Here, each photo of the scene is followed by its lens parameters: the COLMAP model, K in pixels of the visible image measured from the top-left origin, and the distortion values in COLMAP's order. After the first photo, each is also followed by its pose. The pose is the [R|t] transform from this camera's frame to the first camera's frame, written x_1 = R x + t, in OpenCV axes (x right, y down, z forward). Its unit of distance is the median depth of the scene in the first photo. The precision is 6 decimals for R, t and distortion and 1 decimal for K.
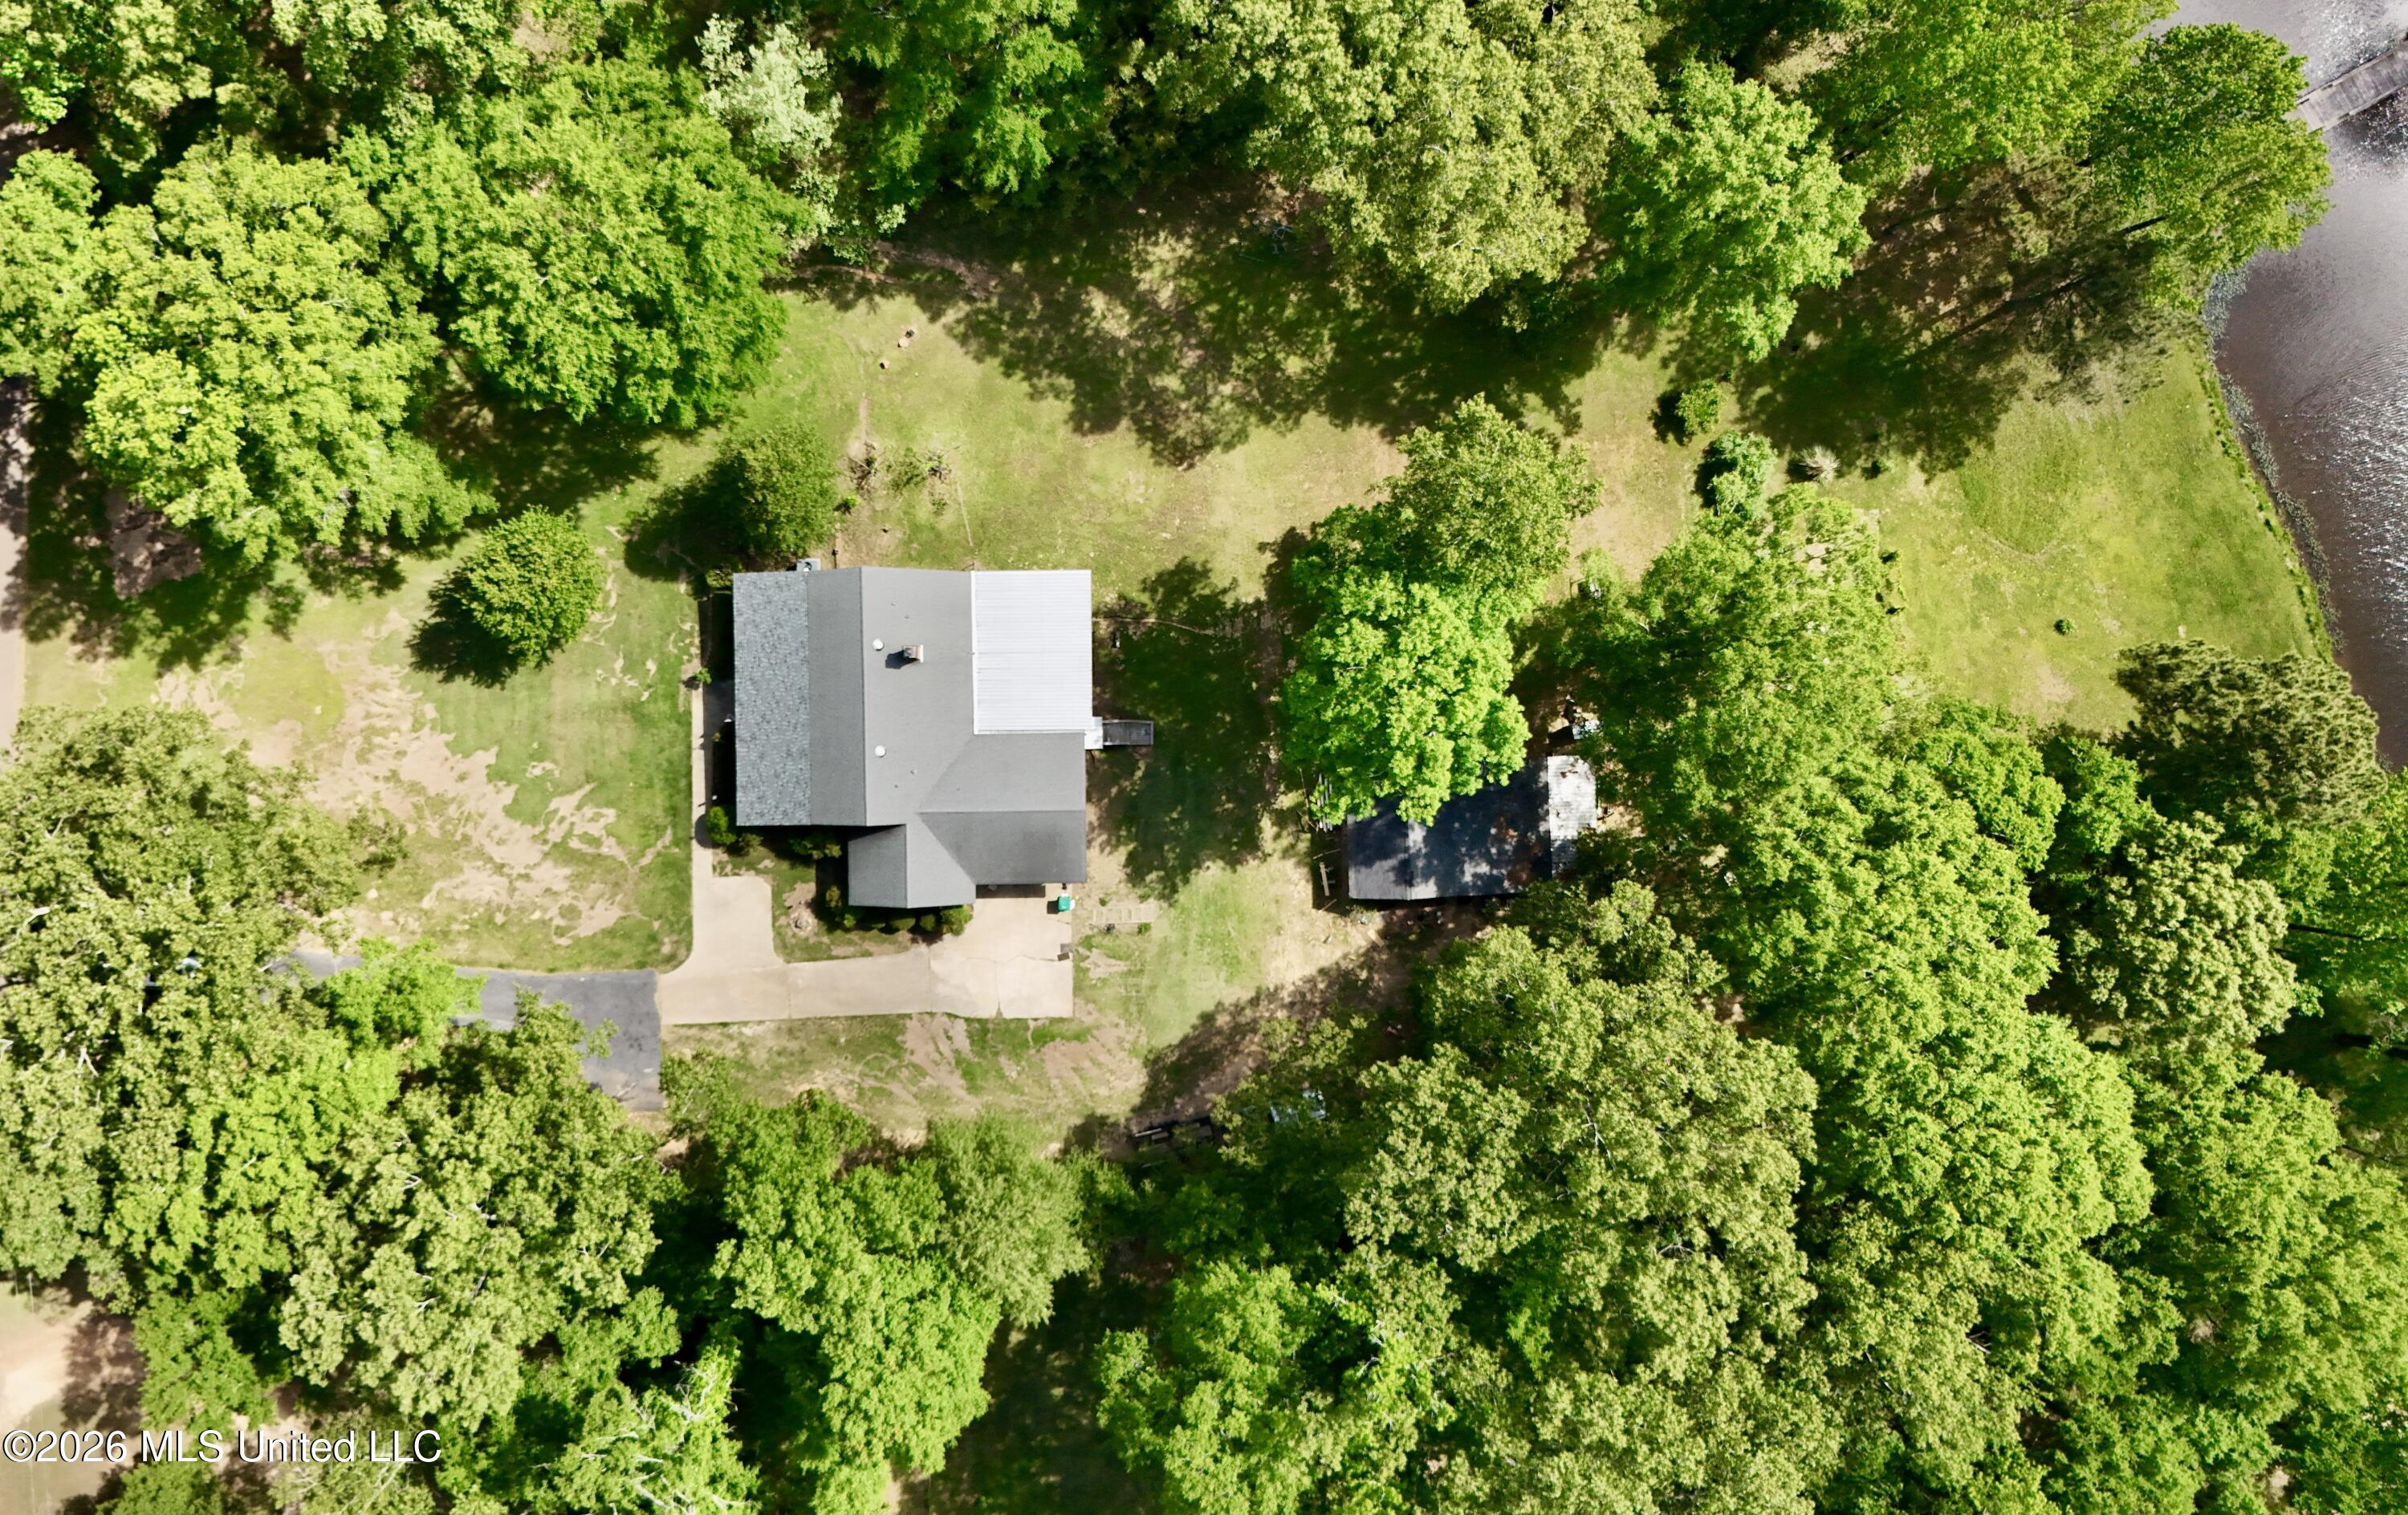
lens RADIAL K [[2656.4, 0, 1204.0], [0, 2656.4, 757.5], [0, 0, 1]] dist [-0.002410, -0.006651]
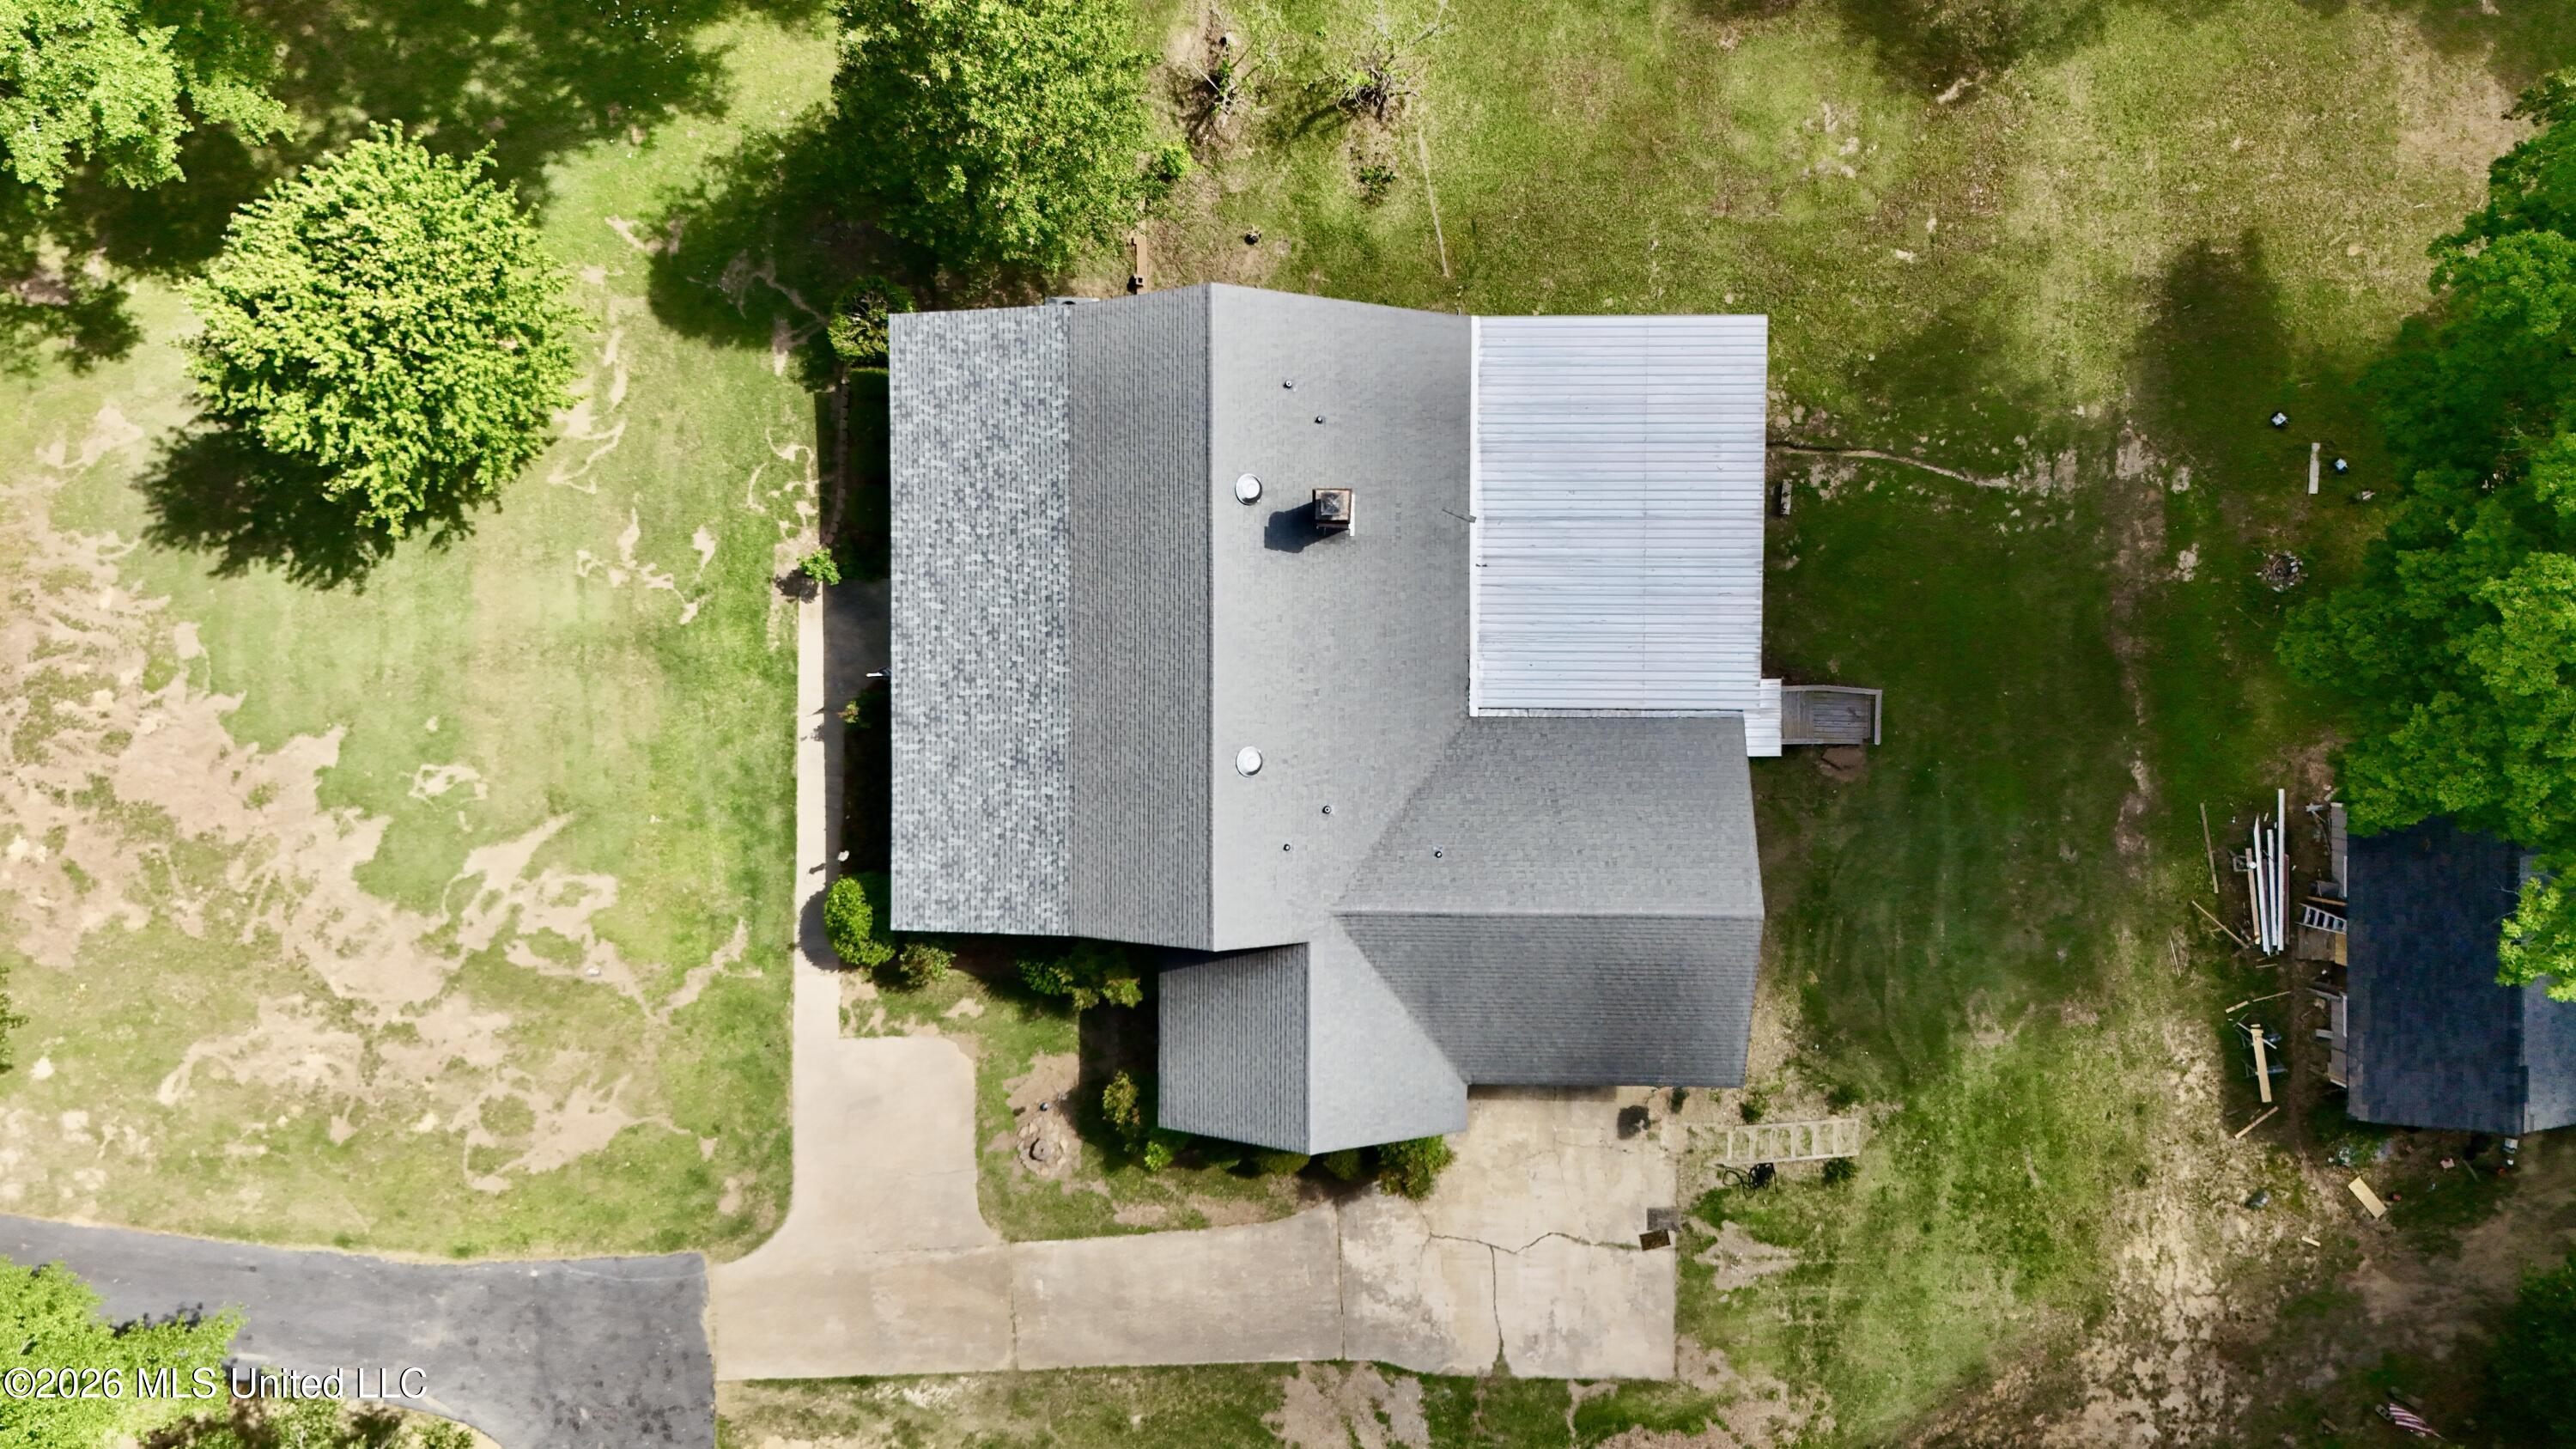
lens RADIAL K [[1861.6, 0, 1288.0], [0, 1861.6, 724.5], [0, 0, 1]] dist [-0.004198, -0.000249]
pose [[0.999485, 0.016381, -0.027598, -0.105335], [-0.015803, 0.999654, 0.021043, -0.013082], [0.027934, -0.020596, 0.999398, 0.703581]]
